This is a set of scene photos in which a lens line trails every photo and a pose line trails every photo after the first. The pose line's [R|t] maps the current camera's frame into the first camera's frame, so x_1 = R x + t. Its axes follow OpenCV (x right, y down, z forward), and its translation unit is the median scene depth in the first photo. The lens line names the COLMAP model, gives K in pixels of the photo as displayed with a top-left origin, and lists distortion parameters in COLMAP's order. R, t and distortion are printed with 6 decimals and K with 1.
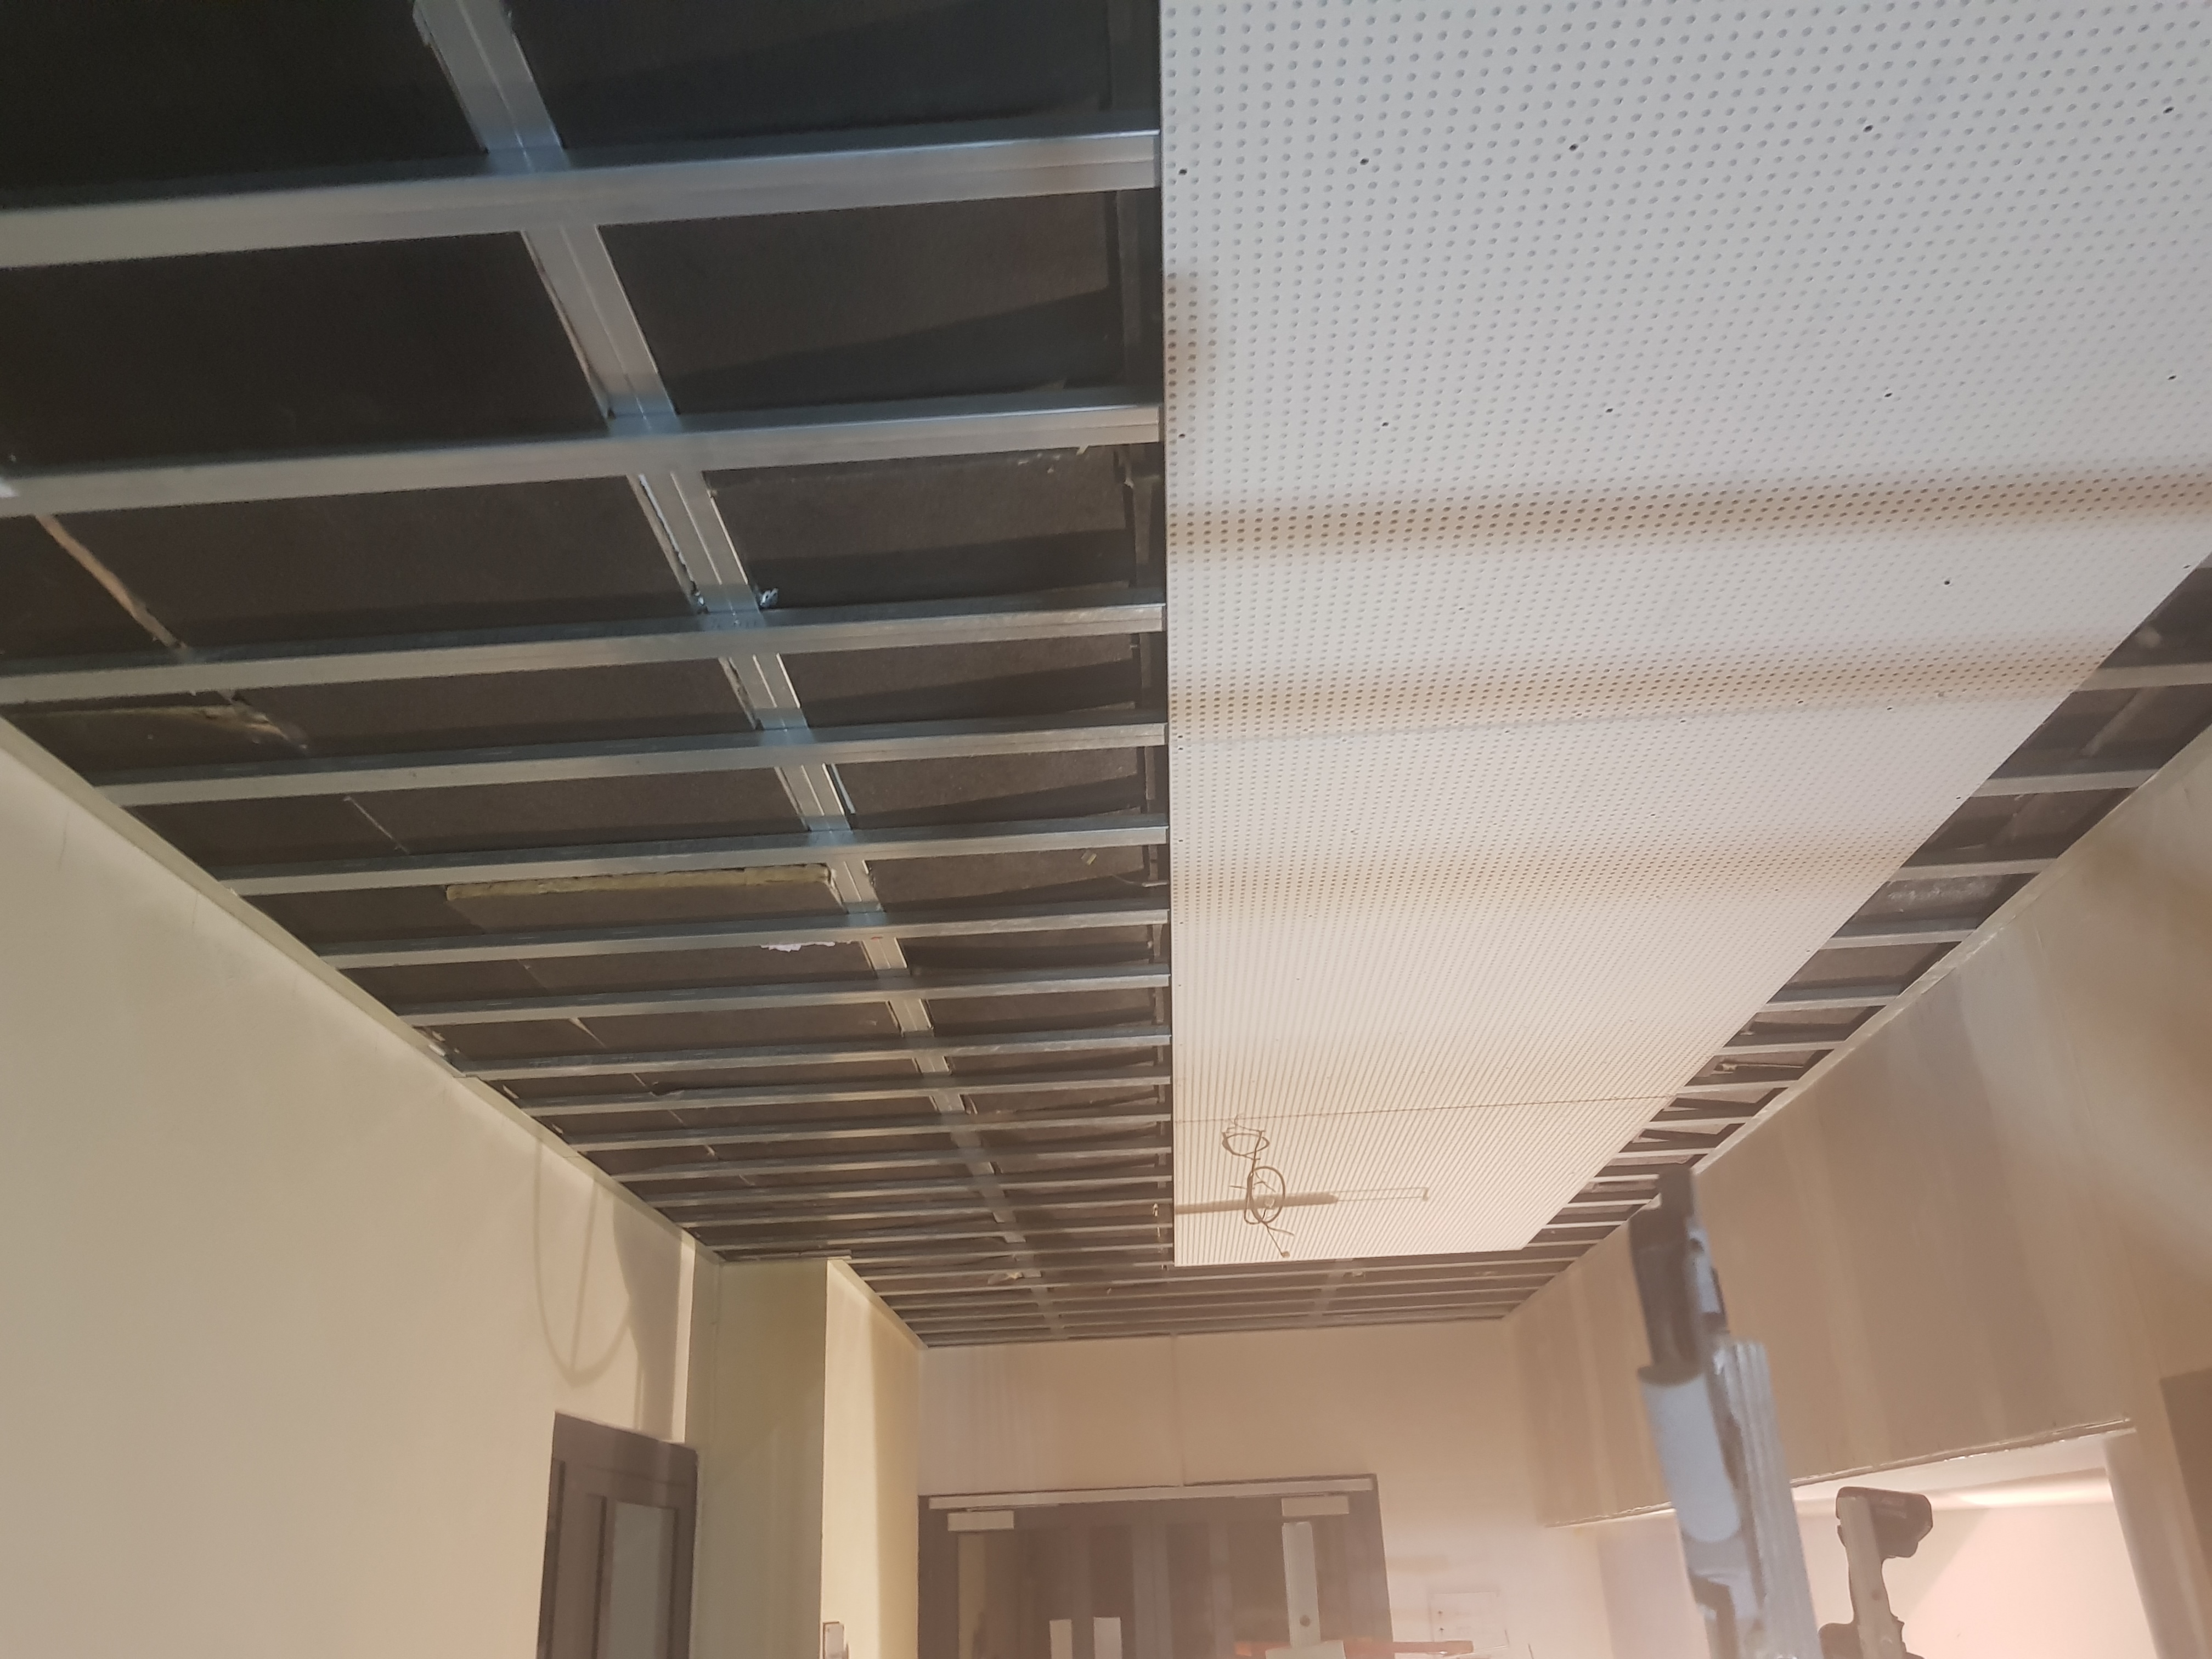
lens RADIAL K [[1772.0, 0, 1104.5], [0, 1772.0, 869.7], [0, 0, 1]] dist [-0.000162, -0.004385]
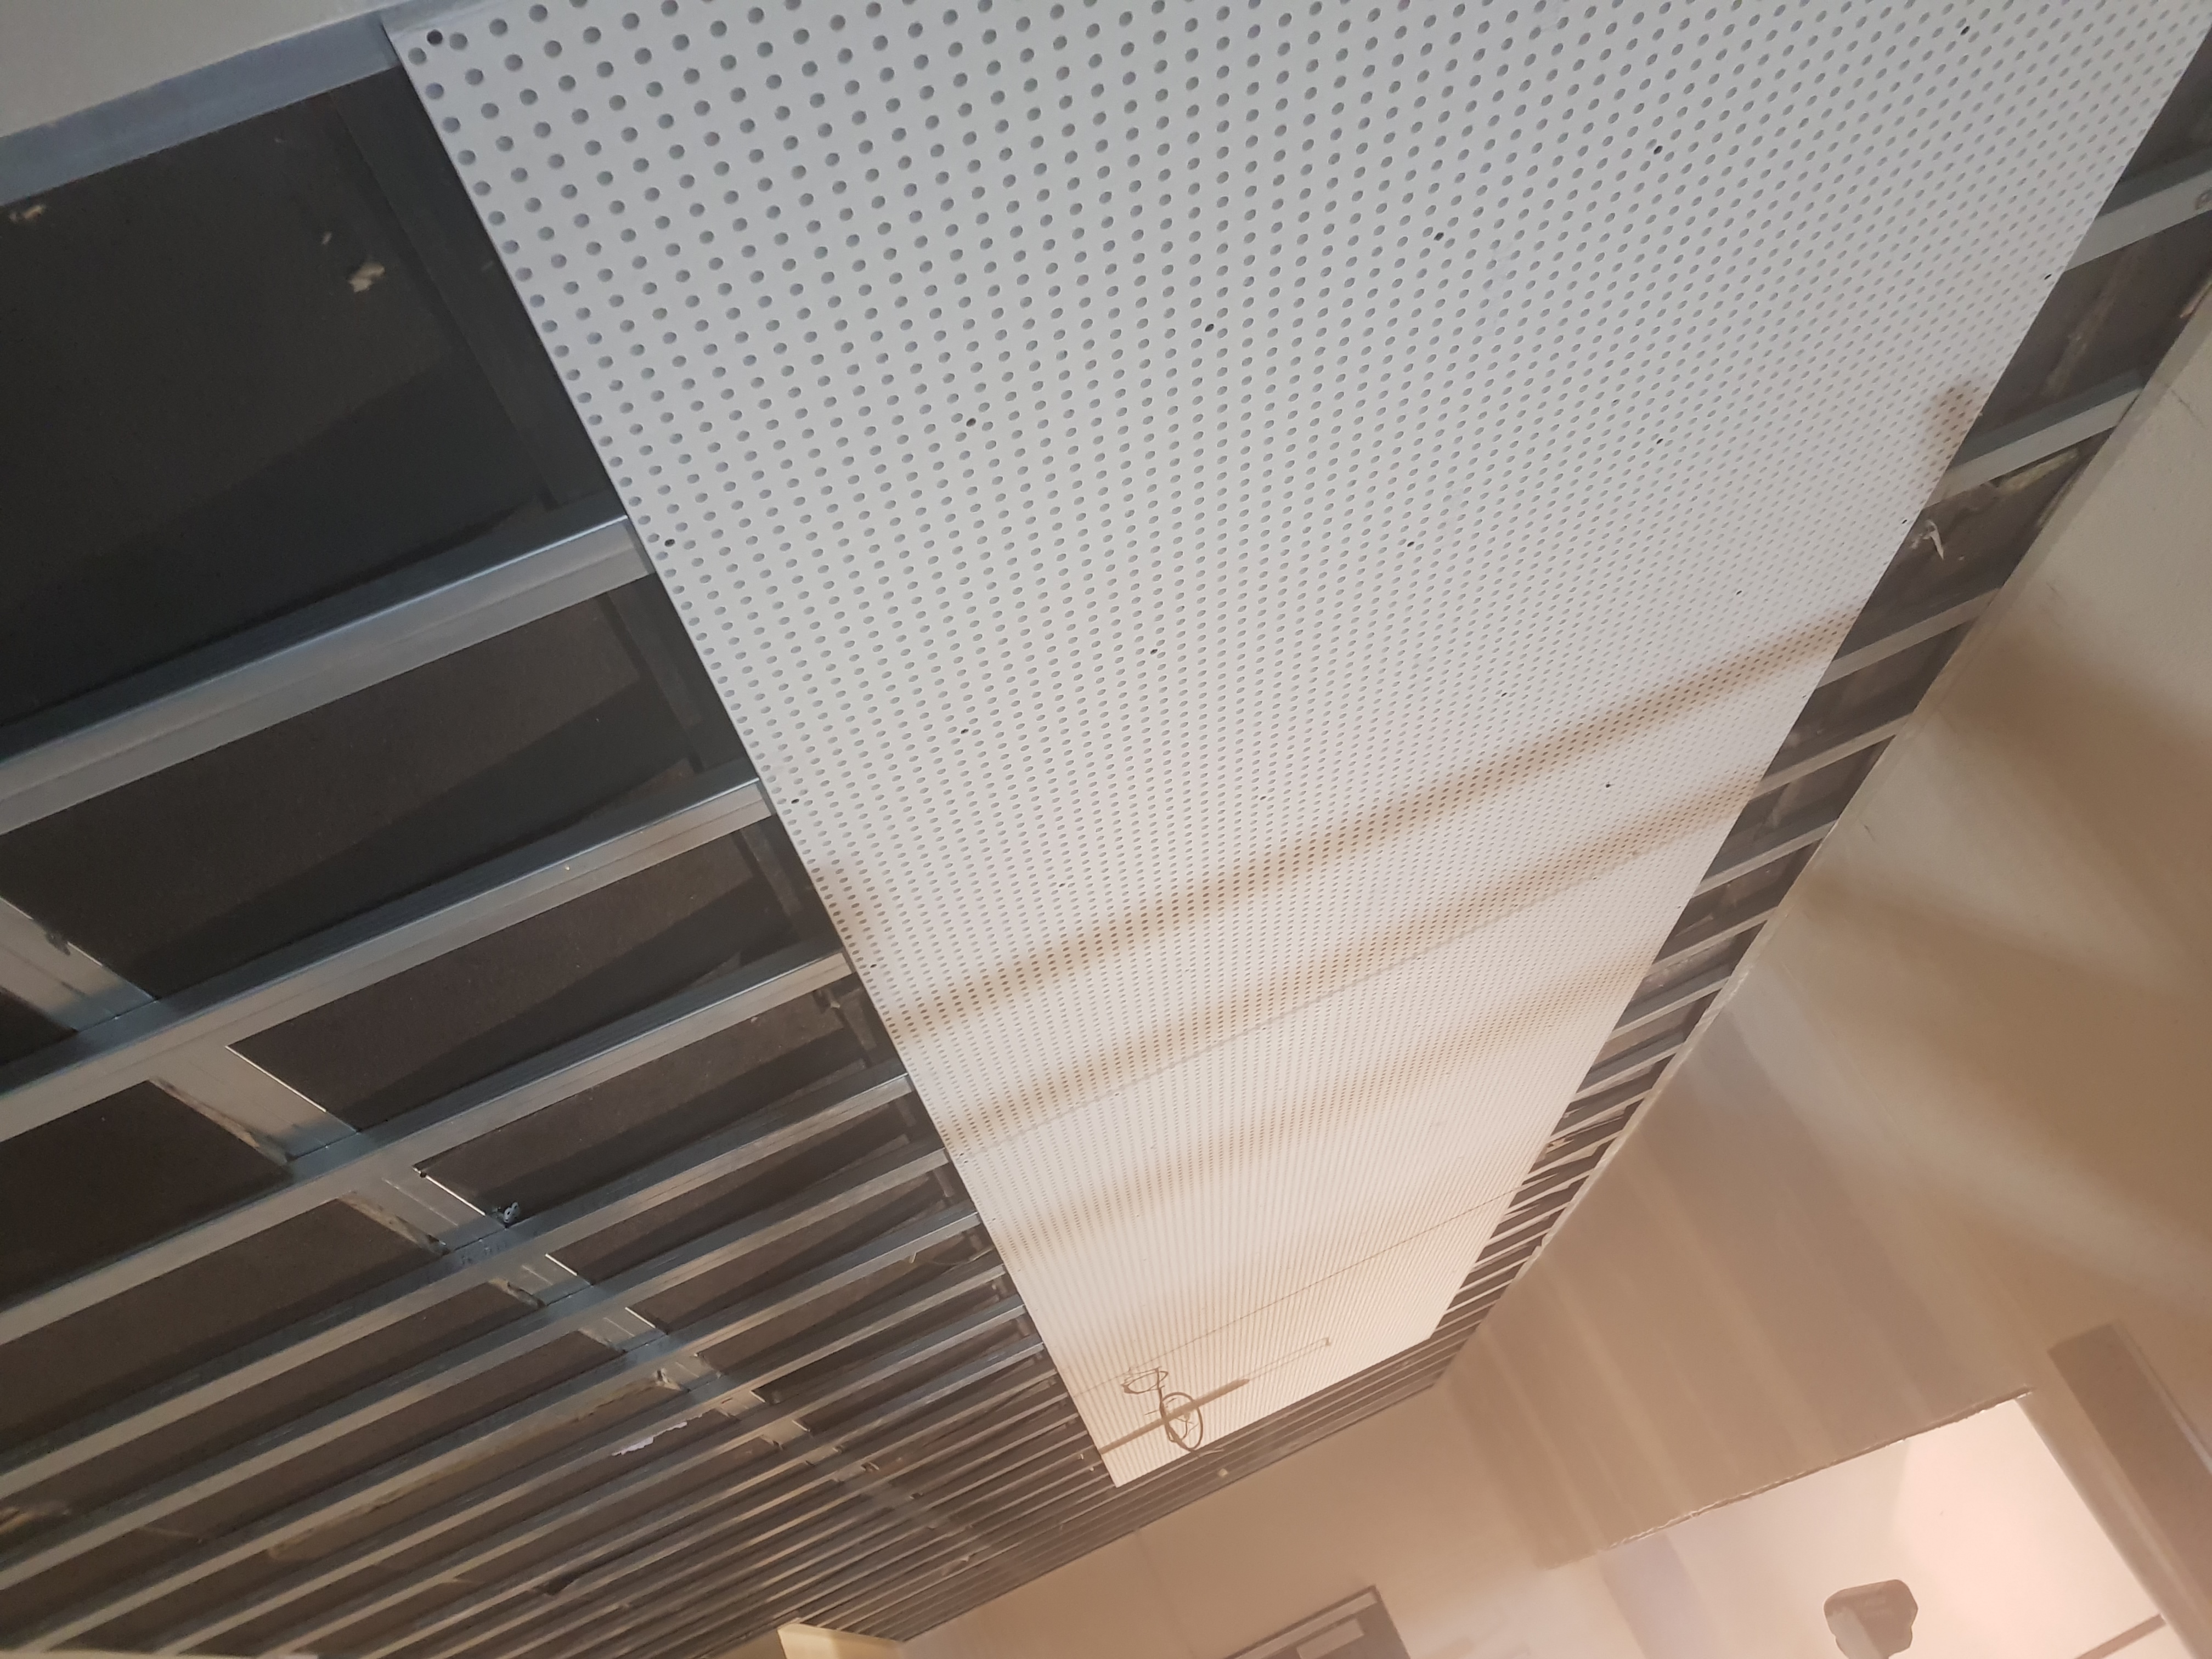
lens RADIAL K [[1772.0, 0, 1104.5], [0, 1772.0, 869.7], [0, 0, 1]] dist [-0.000162, -0.004385]
pose [[0.929410, -0.341640, 0.139567, 0.024741], [0.349331, 0.936376, -0.034170, -0.121567], [-0.119013, 0.080513, 0.989623, 0.003583]]
